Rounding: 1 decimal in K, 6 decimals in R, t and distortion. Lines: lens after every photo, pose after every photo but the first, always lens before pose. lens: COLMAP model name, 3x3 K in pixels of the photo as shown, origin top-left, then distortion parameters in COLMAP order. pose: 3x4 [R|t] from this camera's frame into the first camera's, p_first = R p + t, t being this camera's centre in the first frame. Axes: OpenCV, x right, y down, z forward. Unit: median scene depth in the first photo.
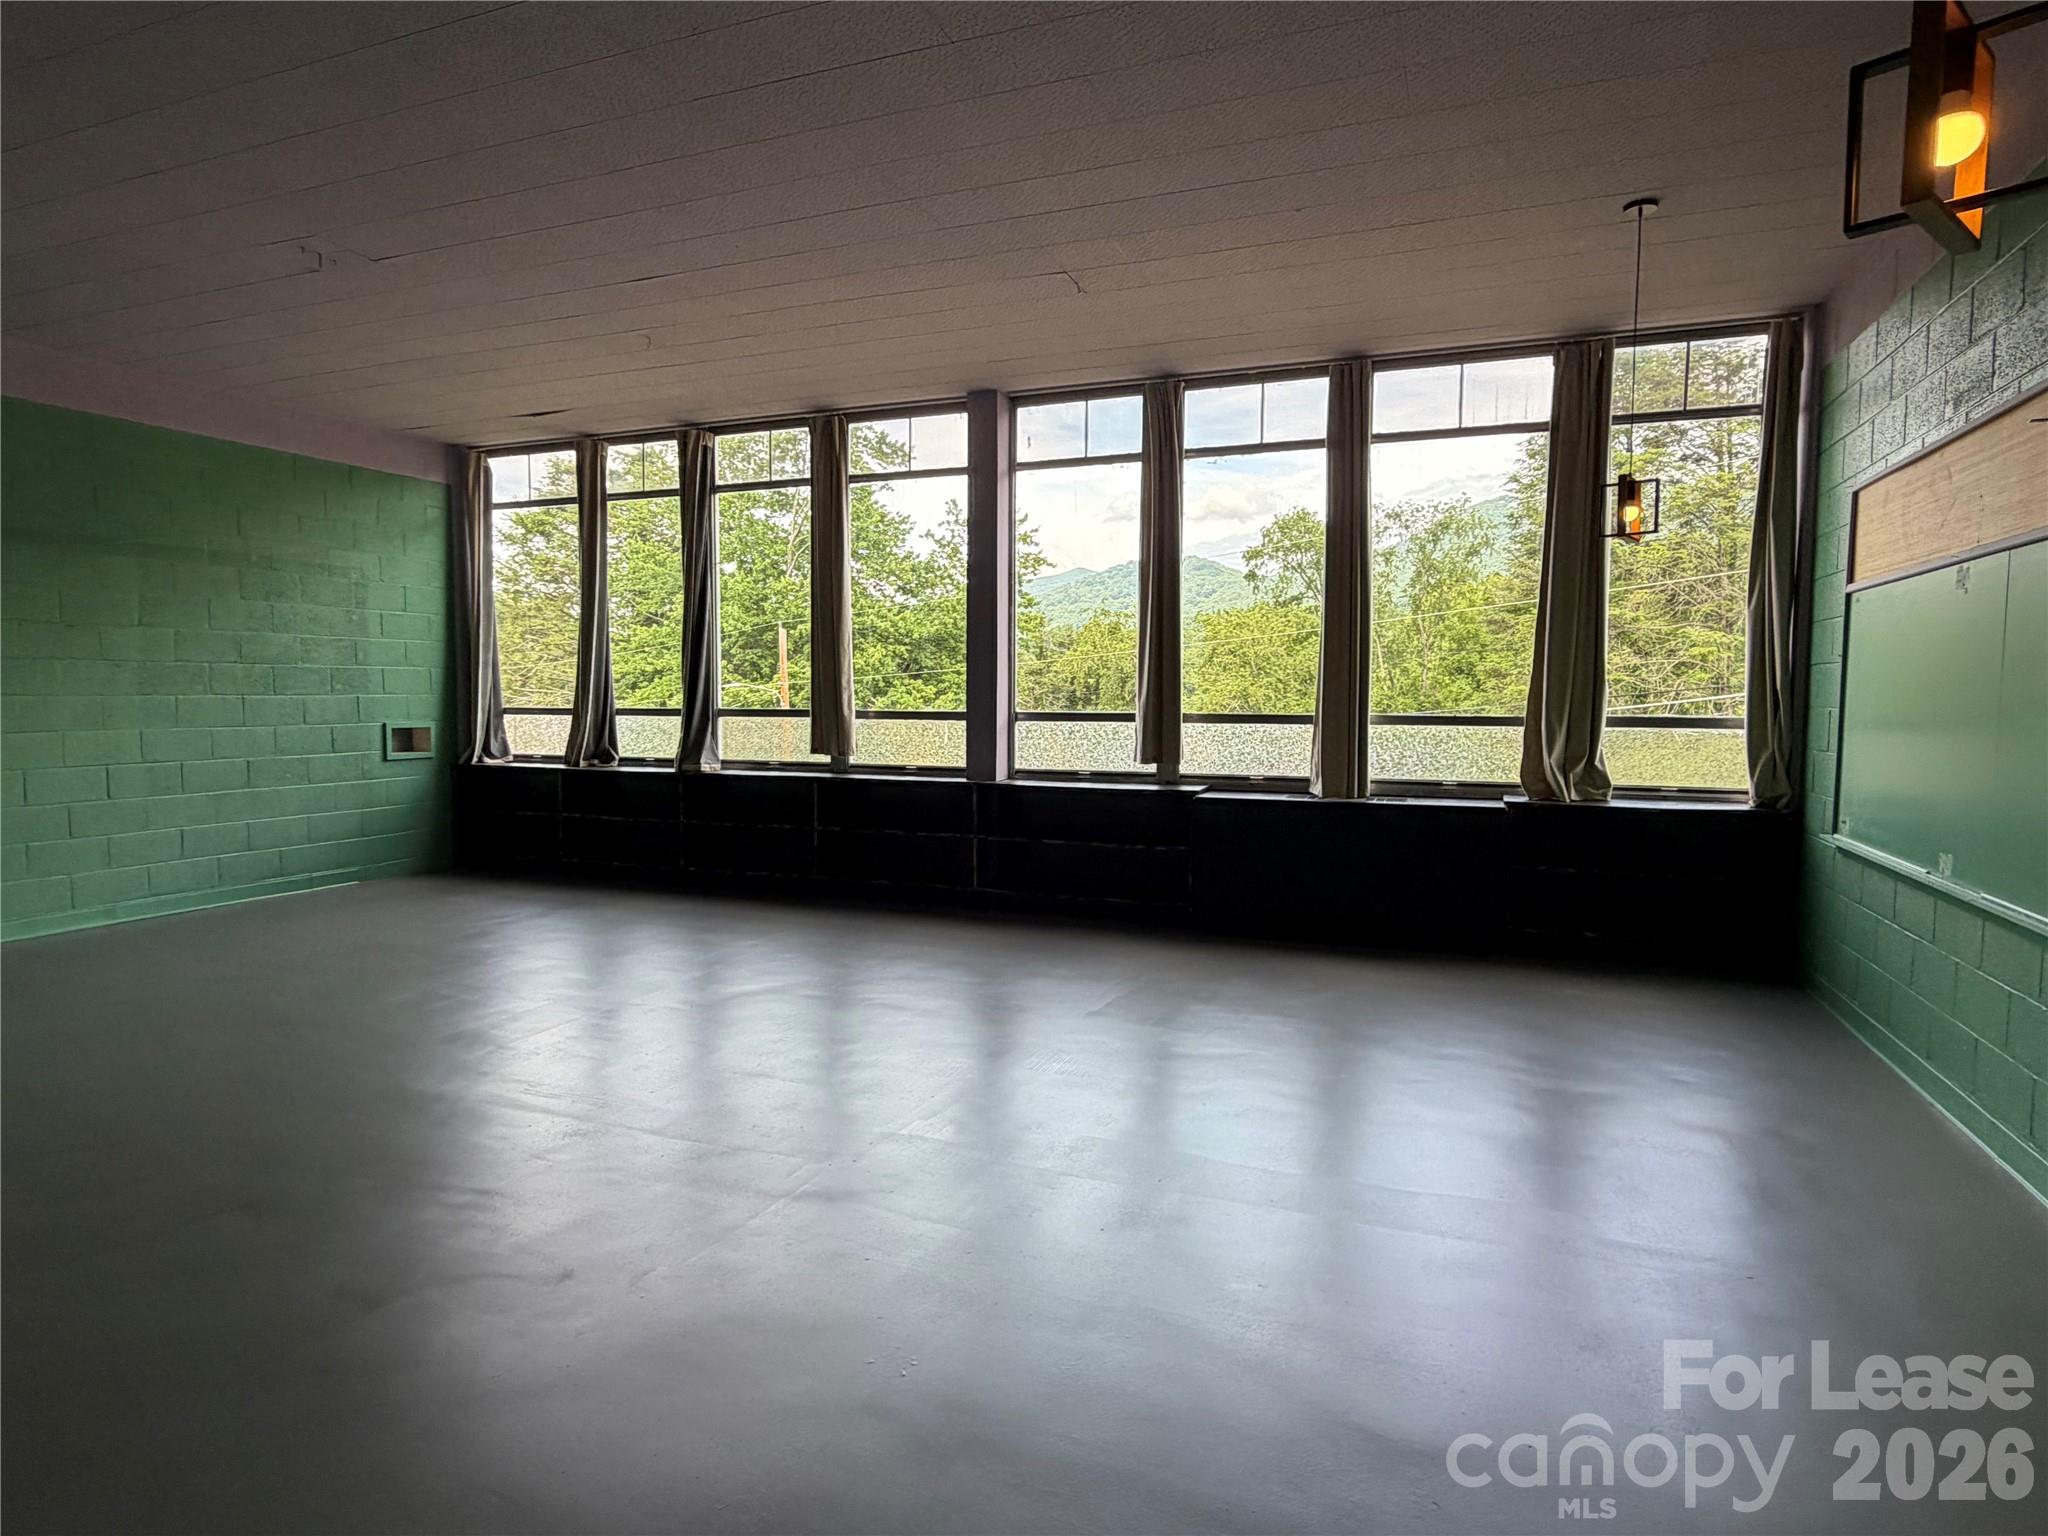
lens RADIAL K [[1133.1, 0, 1017.8], [0, 1133.1, 772.5], [0, 0, 1]] dist [0.001775, -0.000329]
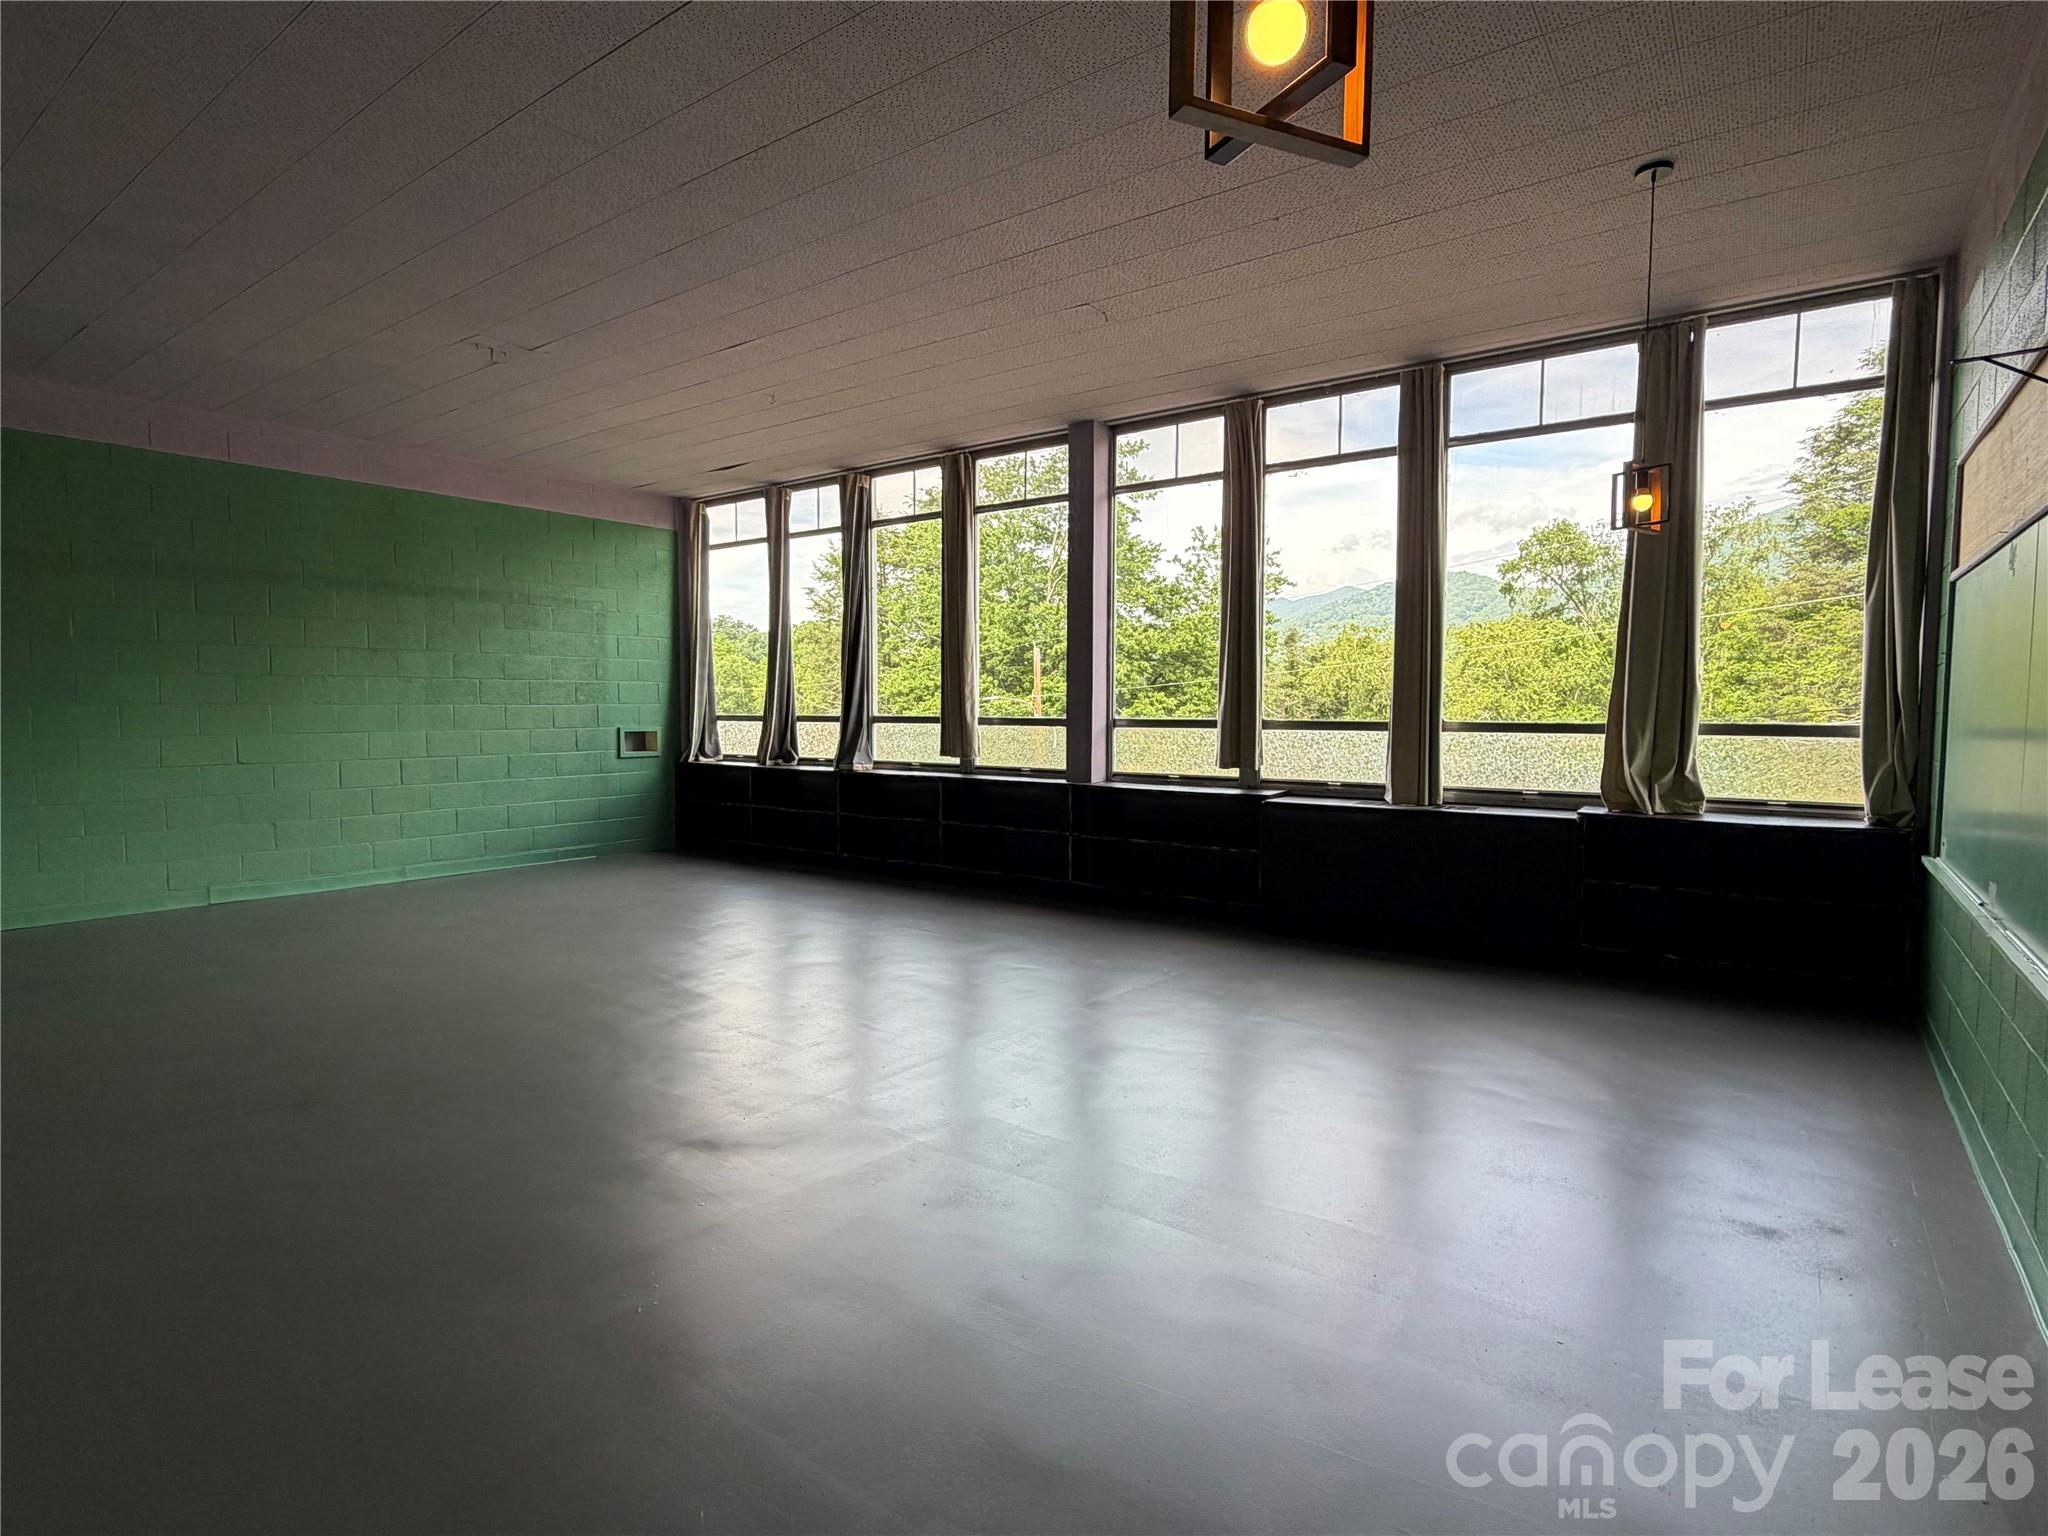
lens RADIAL K [[1026.4, 0, 1028.4], [0, 1026.4, 769.6], [0, 0, 1]] dist [0.000055, 0.001120]
pose [[0.968867, 0.013819, -0.247197, 0.160563], [-0.015692, 0.999861, -0.005606, 0.001347], [0.247085, 0.009311, 0.968949, 0.038603]]
